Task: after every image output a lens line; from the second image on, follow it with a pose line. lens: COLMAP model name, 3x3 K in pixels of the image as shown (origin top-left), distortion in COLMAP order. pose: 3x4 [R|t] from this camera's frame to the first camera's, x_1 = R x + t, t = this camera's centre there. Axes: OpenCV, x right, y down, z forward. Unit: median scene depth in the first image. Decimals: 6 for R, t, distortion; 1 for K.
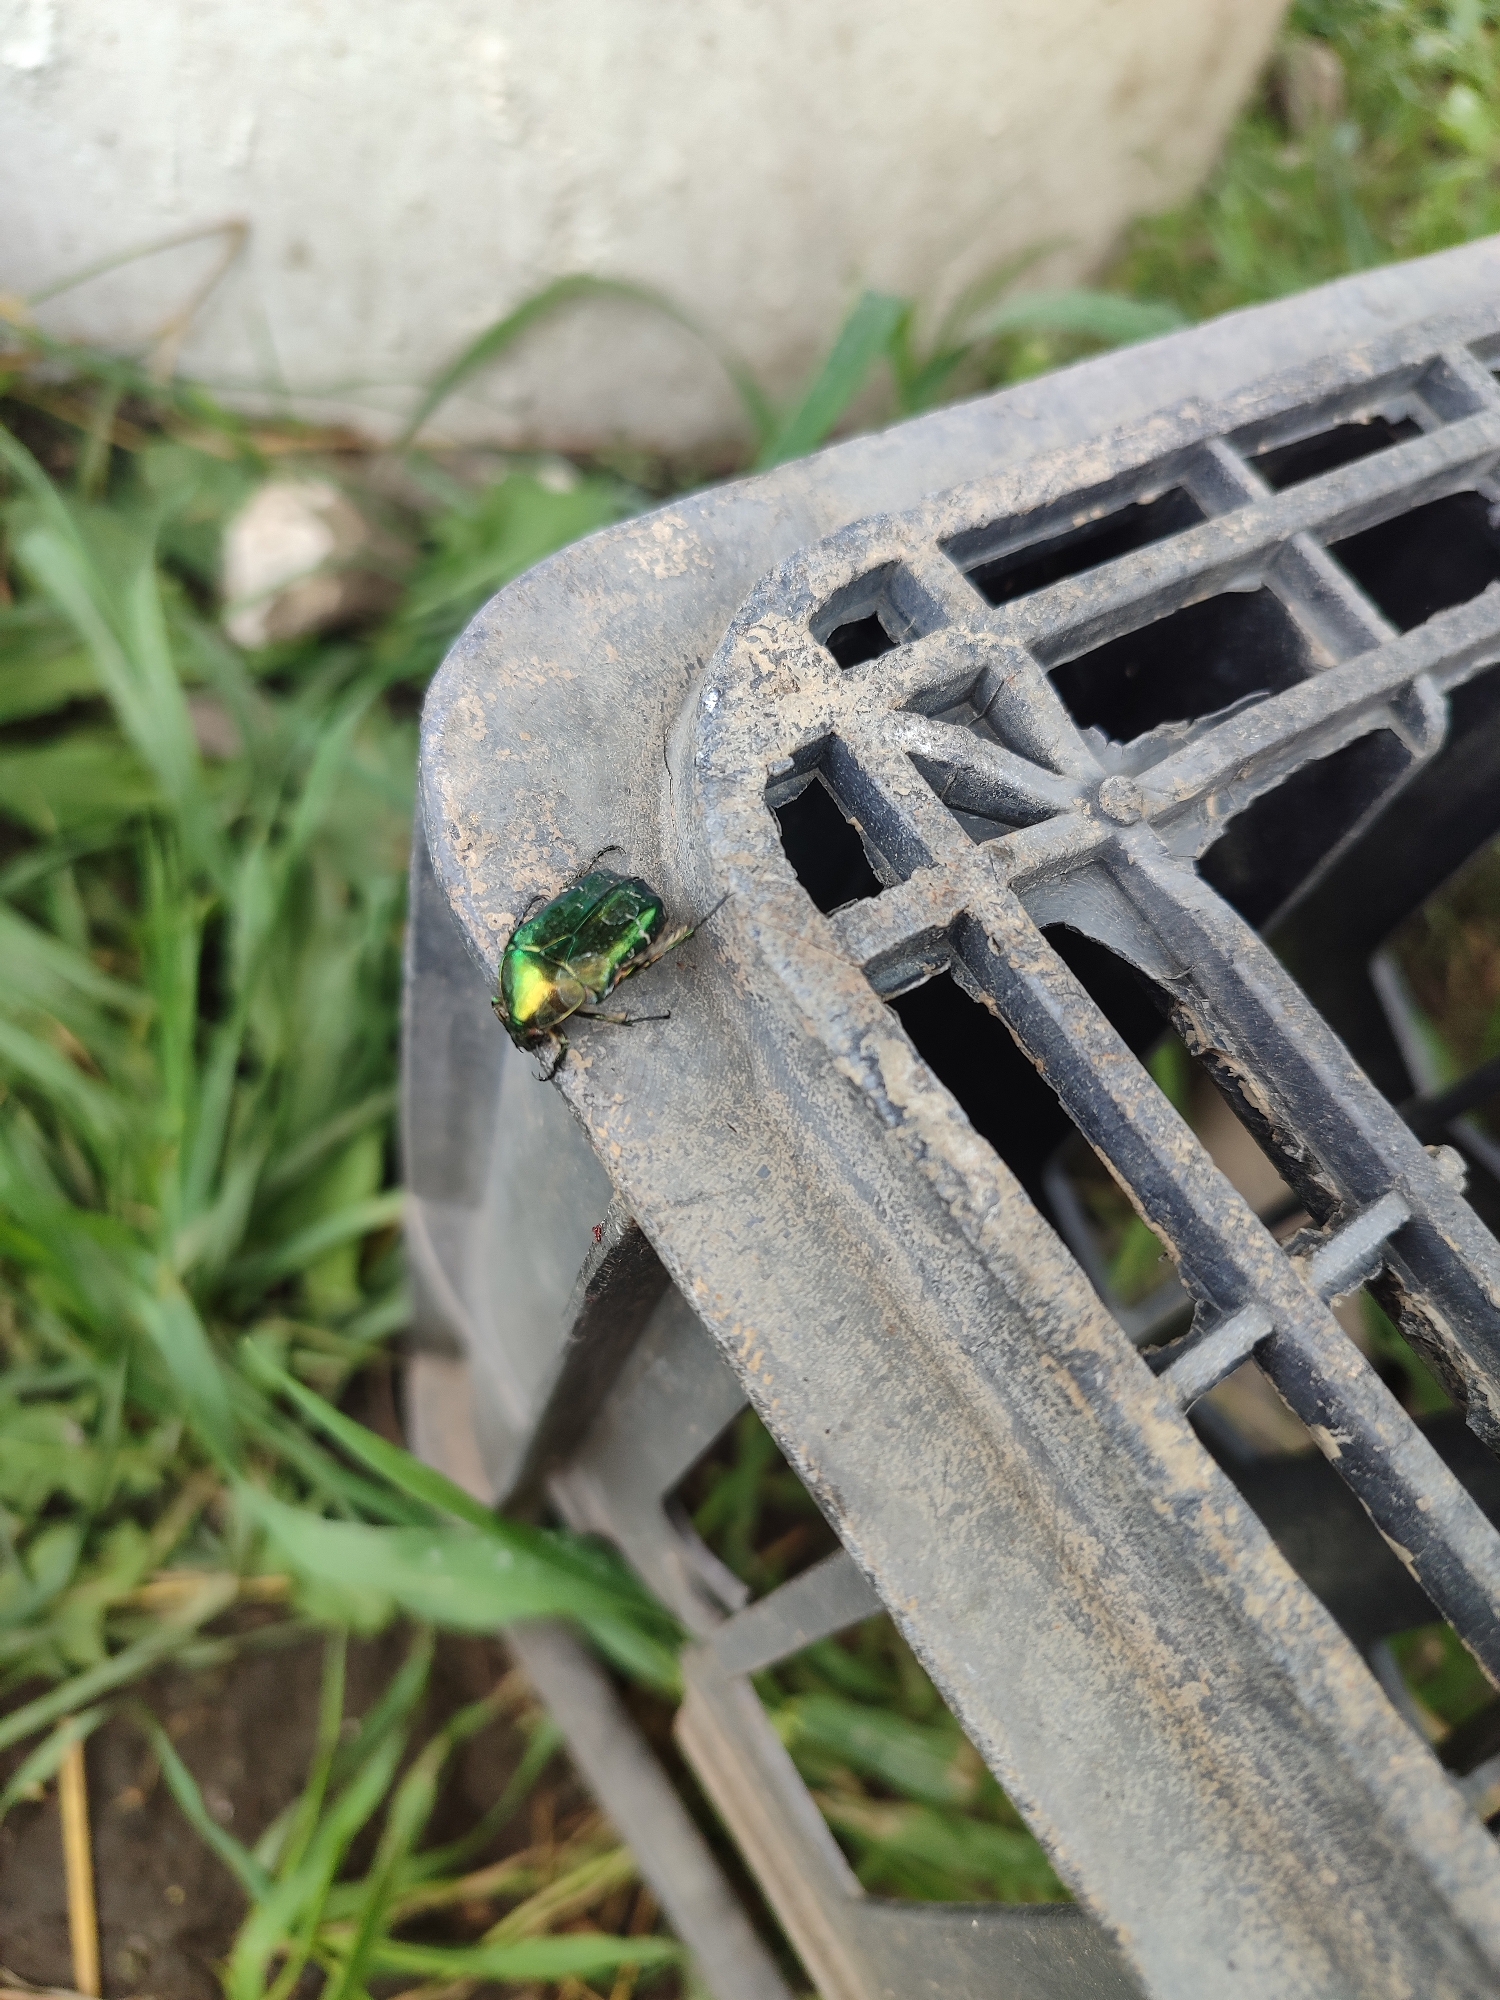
lens RADIAL K [[1441.0, 0, 858.5], [0, 1441.0, 998.1], [0, 0, 1]] dist [0.080401, -0.151644]
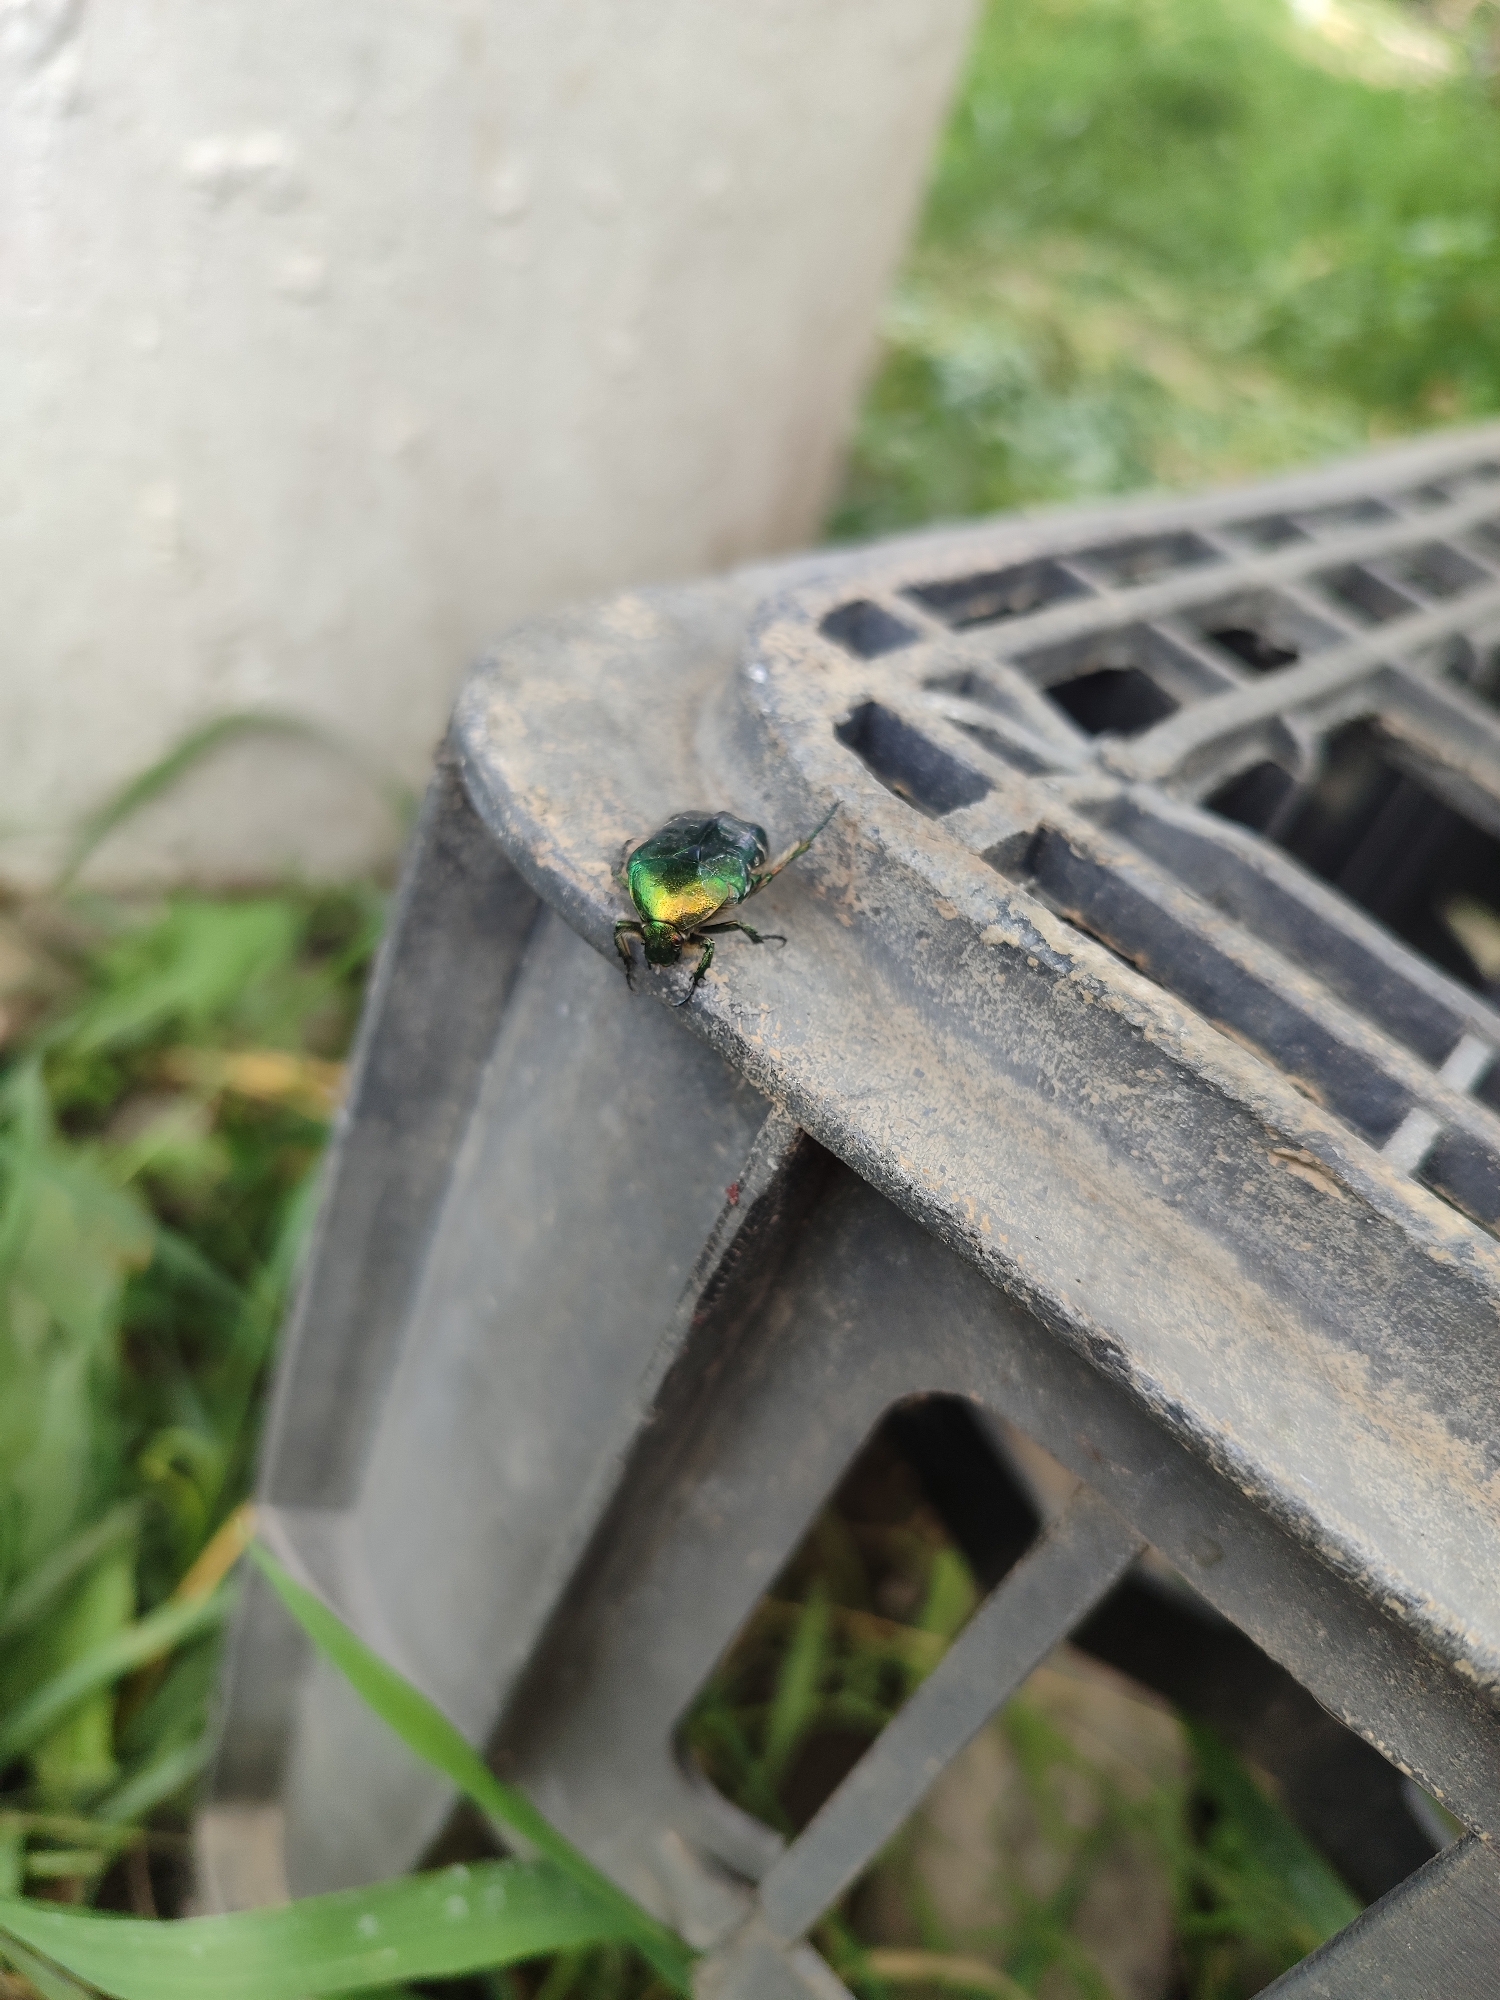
lens RADIAL K [[1455.2, 0, 852.9], [0, 1455.2, 998.3], [0, 0, 1]] dist [-0.000609, 0.003621]
pose [[0.960515, -0.107958, 0.256430, -0.353335], [0.181220, 0.942092, -0.282174, 0.341866], [-0.211118, 0.317503, 0.924457, 0.107340]]
